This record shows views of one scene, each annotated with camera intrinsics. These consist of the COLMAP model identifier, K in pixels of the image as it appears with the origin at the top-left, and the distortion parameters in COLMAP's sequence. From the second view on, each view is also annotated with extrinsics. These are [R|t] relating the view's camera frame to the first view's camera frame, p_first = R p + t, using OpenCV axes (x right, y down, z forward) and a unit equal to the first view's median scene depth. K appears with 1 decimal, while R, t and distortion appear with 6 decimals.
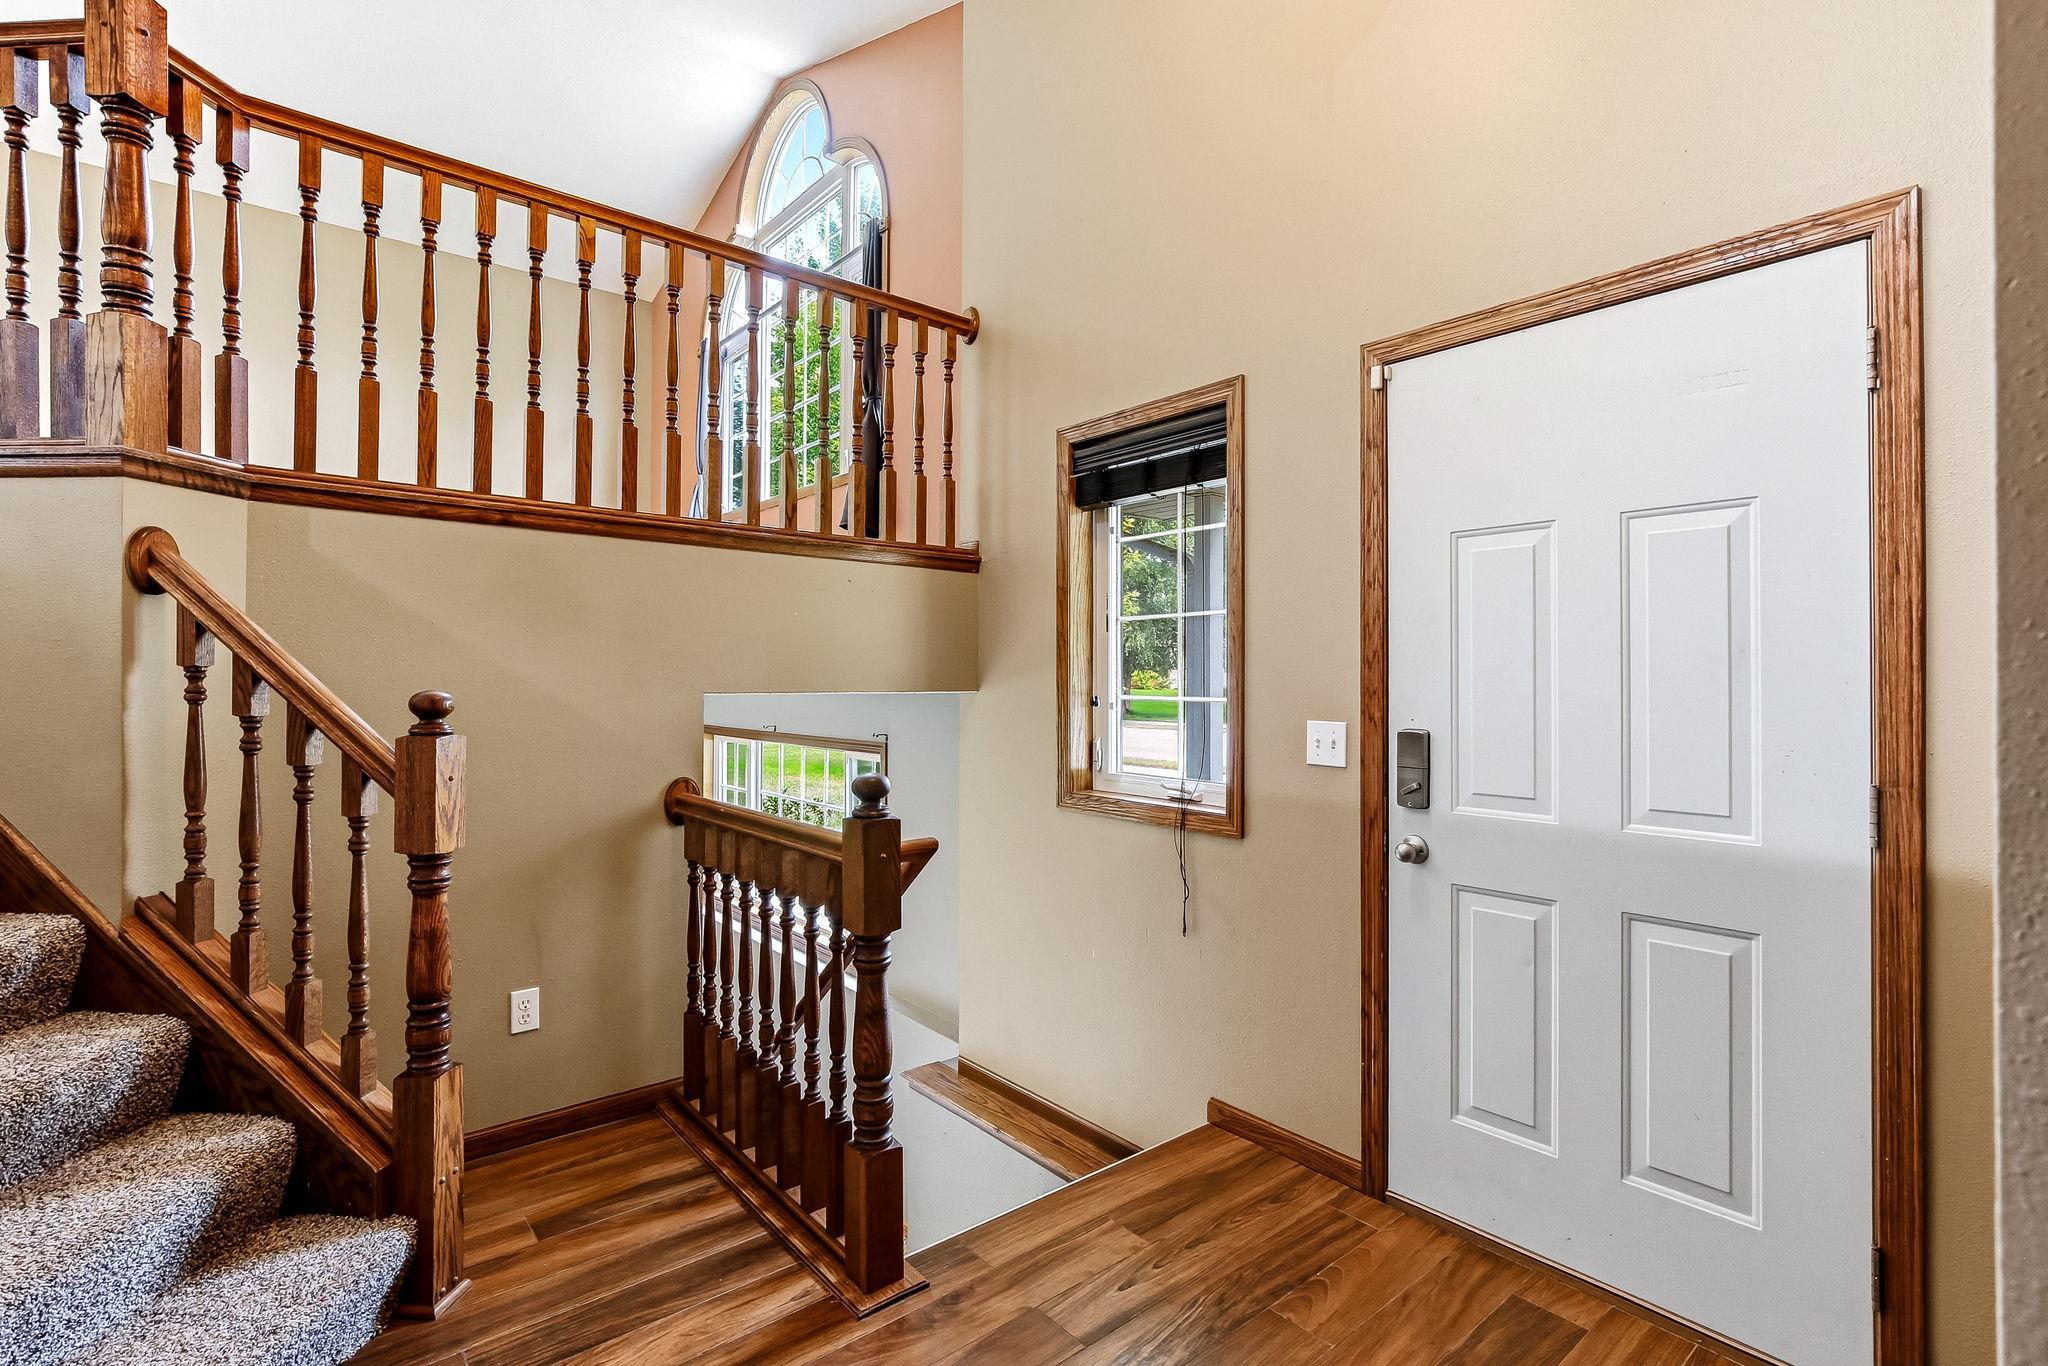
lens RADIAL K [[957.8, 0, 1024.0], [0, 957.8, 683.0], [0, 0, 1]] dist [-0.001831, 0.000155]
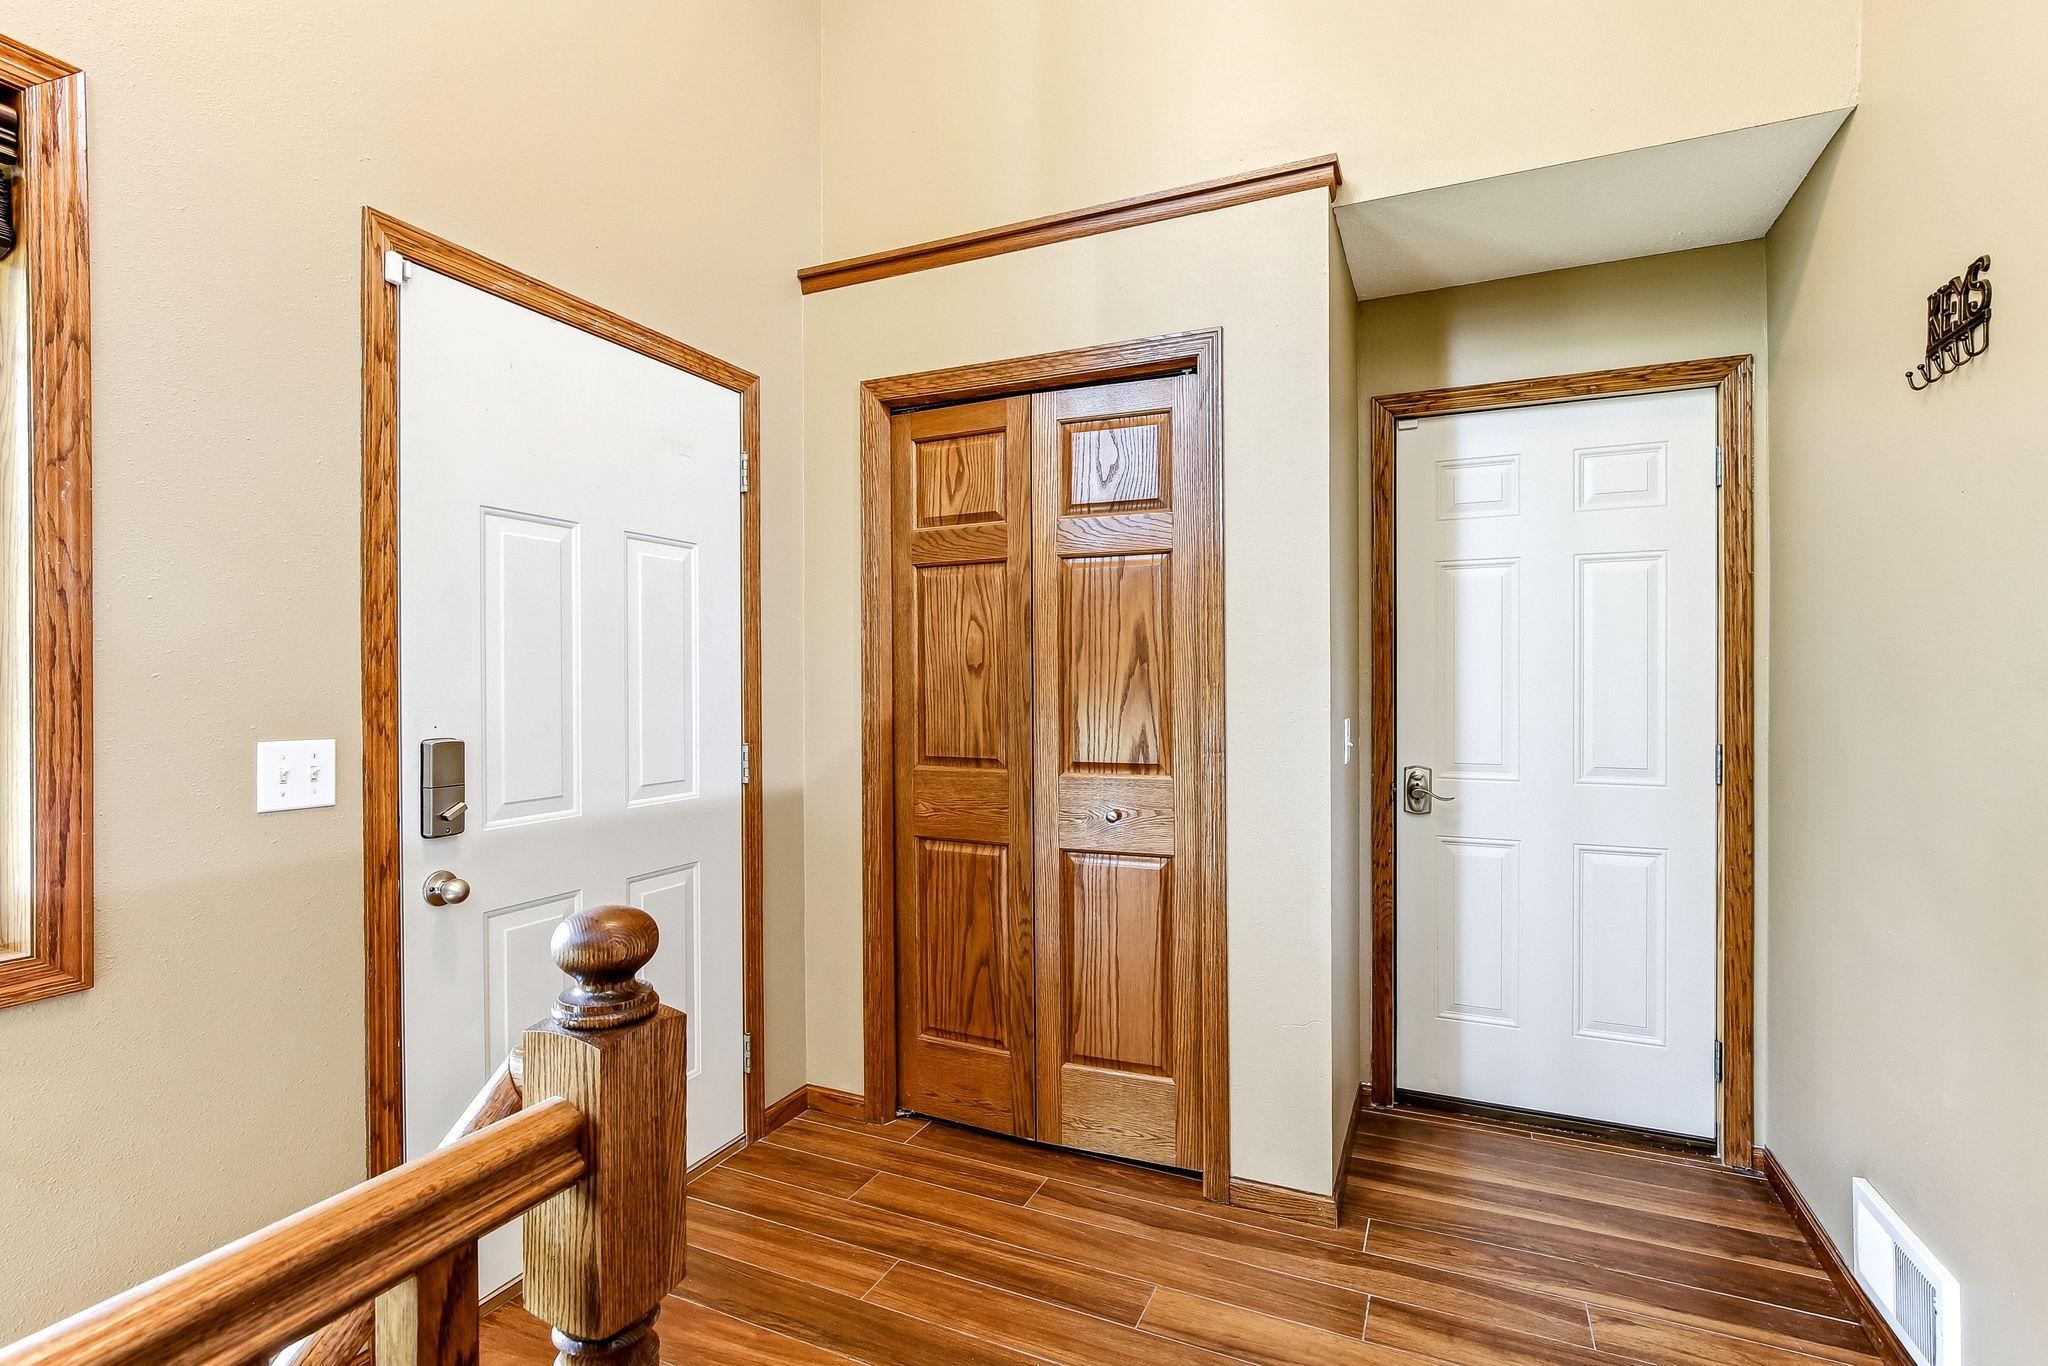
lens RADIAL K [[957.8, 0, 1024.0], [0, 957.8, 683.0], [0, 0, 1]] dist [-0.001831, 0.000155]
pose [[-0.433544, -0.010266, 0.901074, -0.522090], [-0.003492, 0.999947, 0.009713, -0.007699], [-0.901126, 0.001065, -0.433556, 0.903632]]
